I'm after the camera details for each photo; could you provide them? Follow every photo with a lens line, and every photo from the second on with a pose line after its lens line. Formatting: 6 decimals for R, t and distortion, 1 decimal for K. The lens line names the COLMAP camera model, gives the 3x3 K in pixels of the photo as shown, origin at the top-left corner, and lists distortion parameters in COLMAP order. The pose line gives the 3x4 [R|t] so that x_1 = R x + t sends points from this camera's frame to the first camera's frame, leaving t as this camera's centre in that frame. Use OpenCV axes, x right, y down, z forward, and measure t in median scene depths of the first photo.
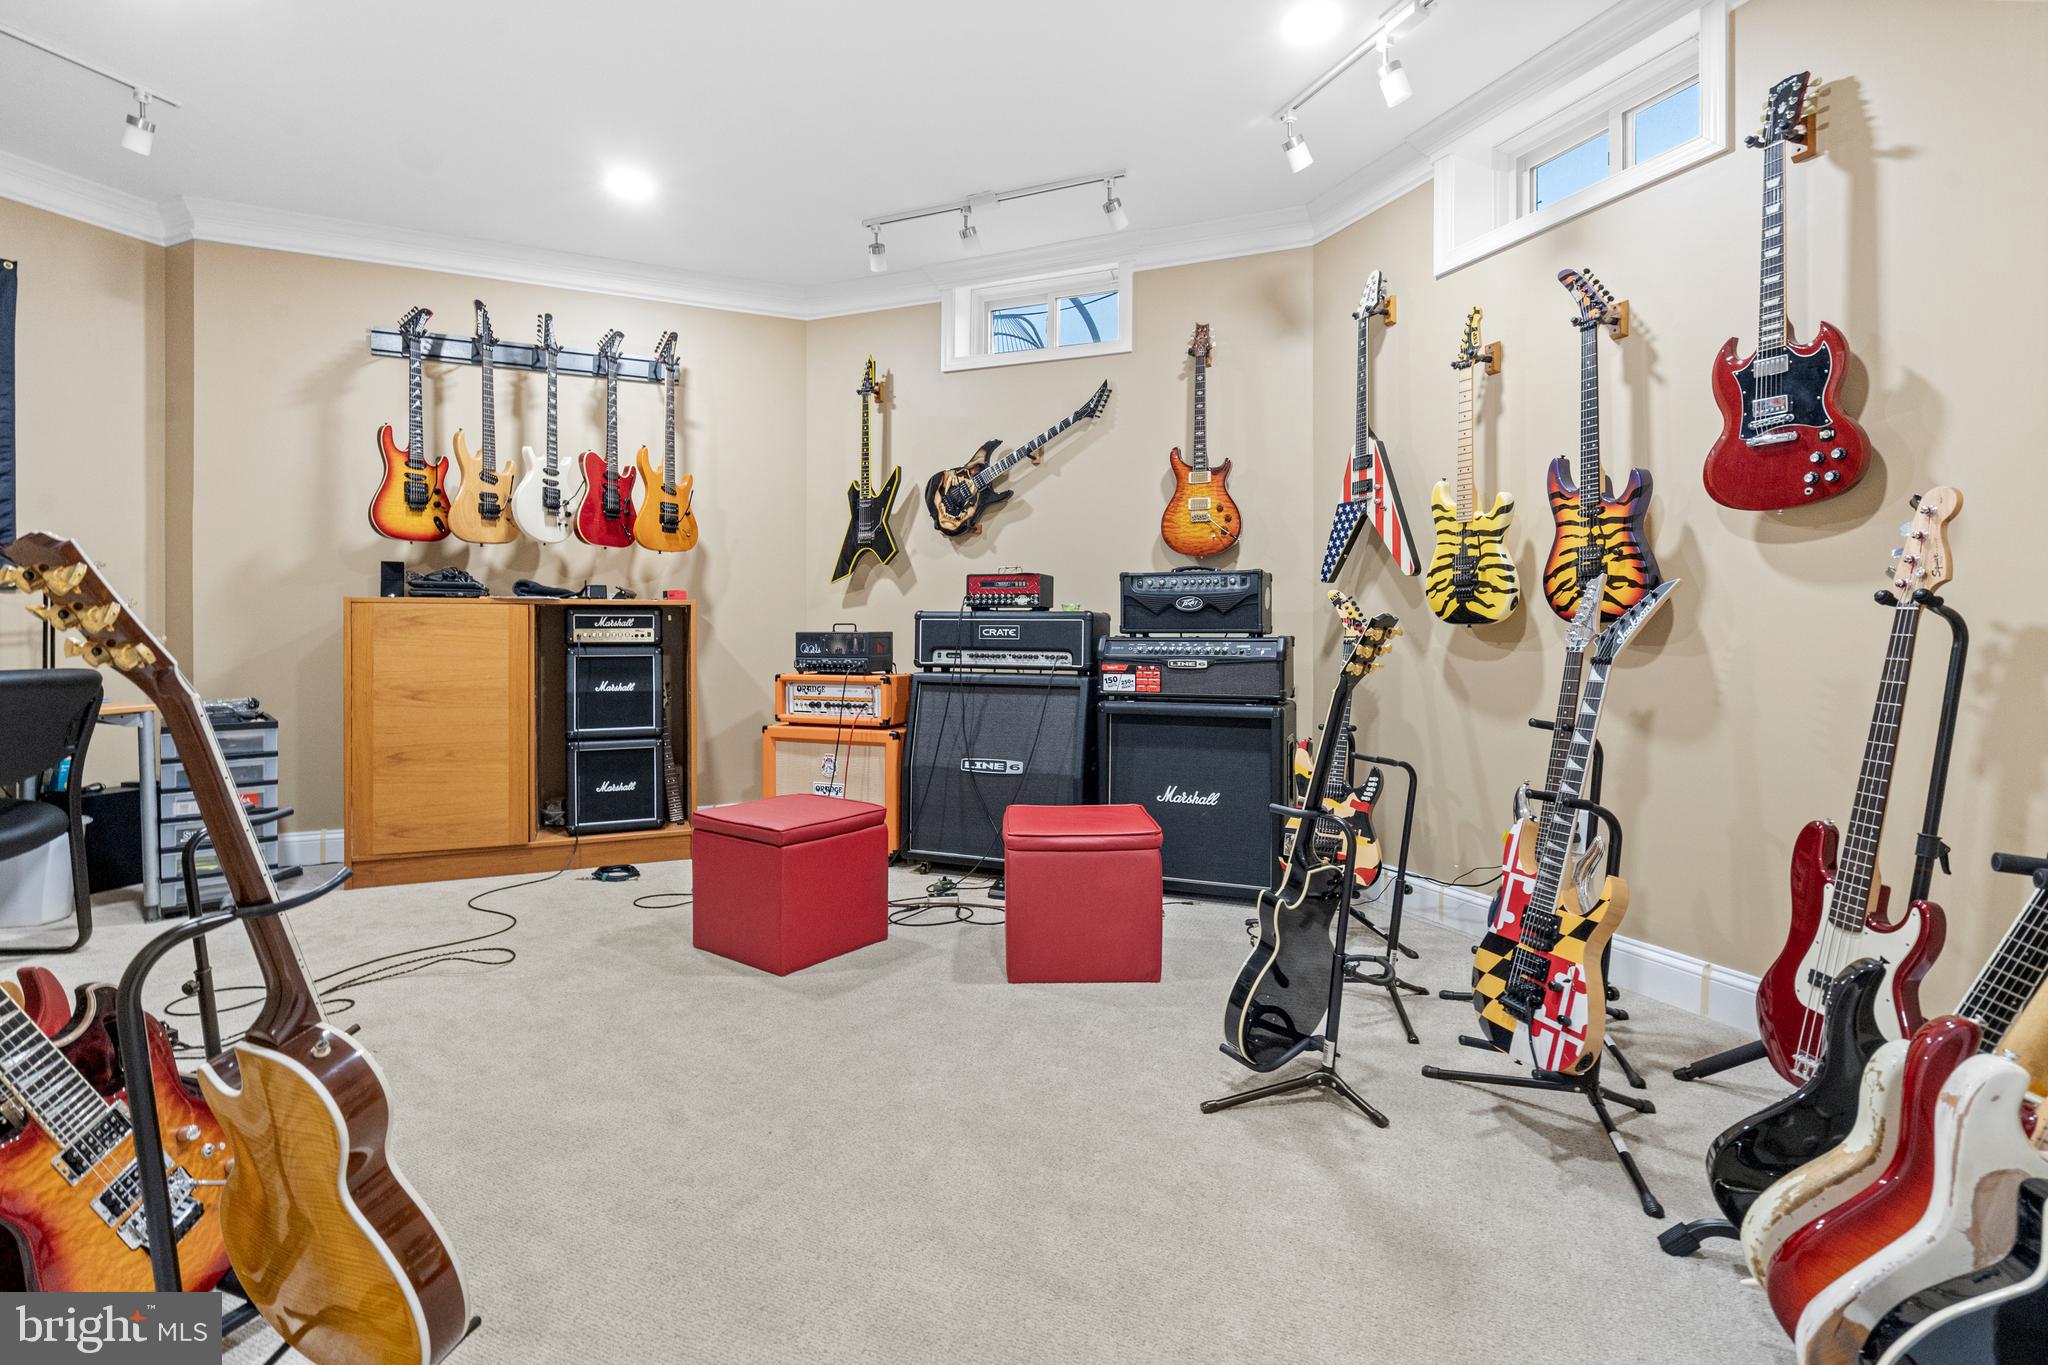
lens RADIAL K [[971.4, 0, 1023.4], [0, 971.4, 630.2], [0, 0, 1]] dist [-0.003456, 0.006261]
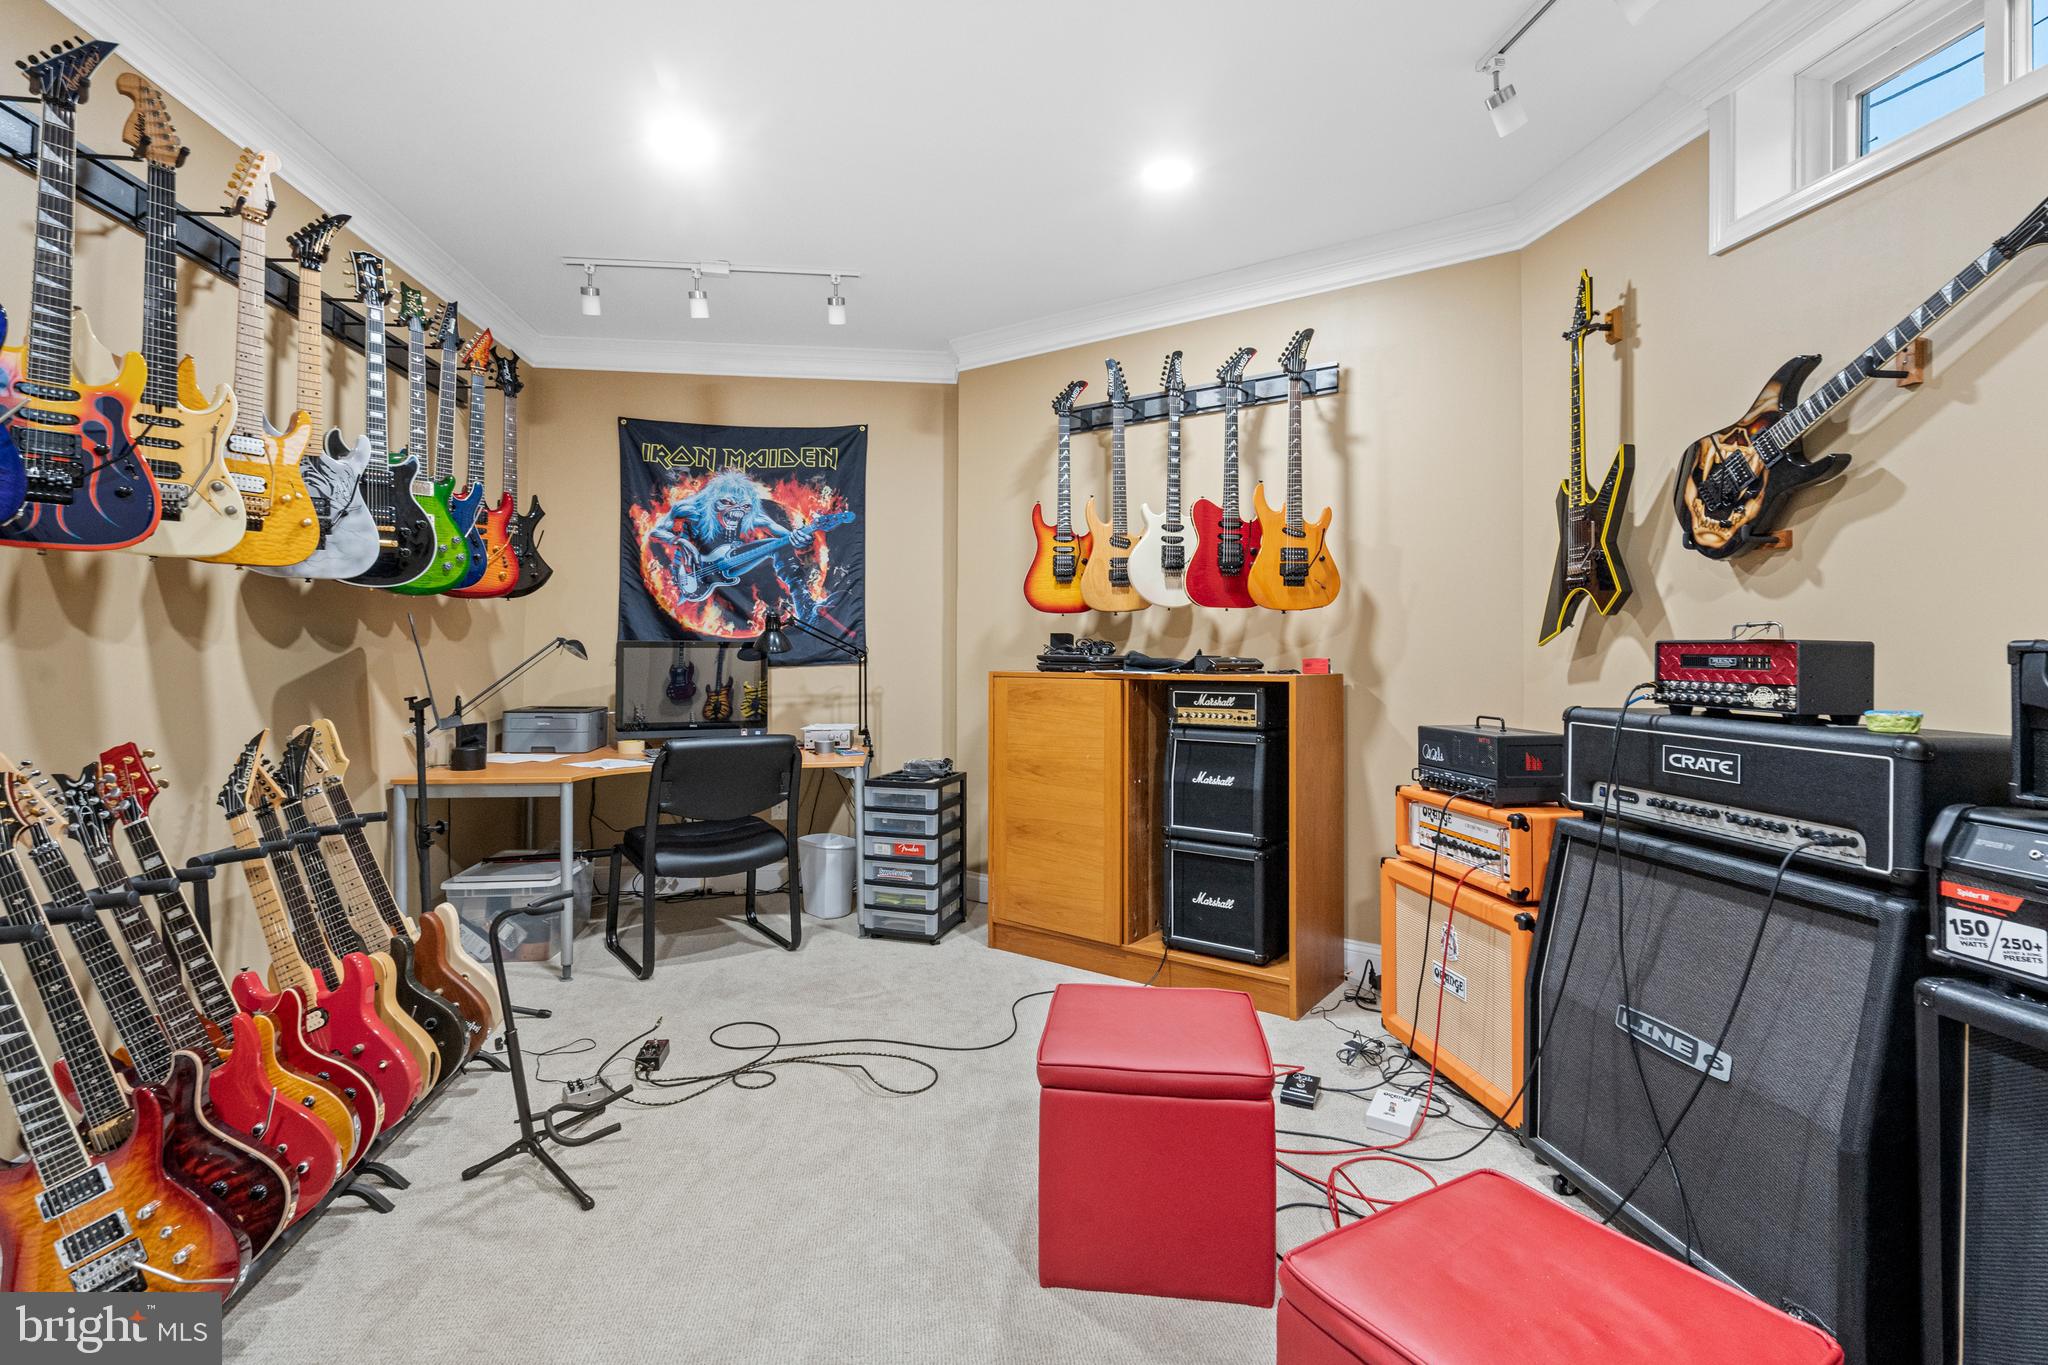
lens RADIAL K [[971.4, 0, 1023.4], [0, 971.4, 630.2], [0, 0, 1]] dist [-0.003456, 0.006261]
pose [[0.480285, -0.016820, -0.876951, 0.224934], [-0.002128, 0.999791, -0.020342, -0.050431], [0.877110, 0.011636, 0.480148, 0.450647]]
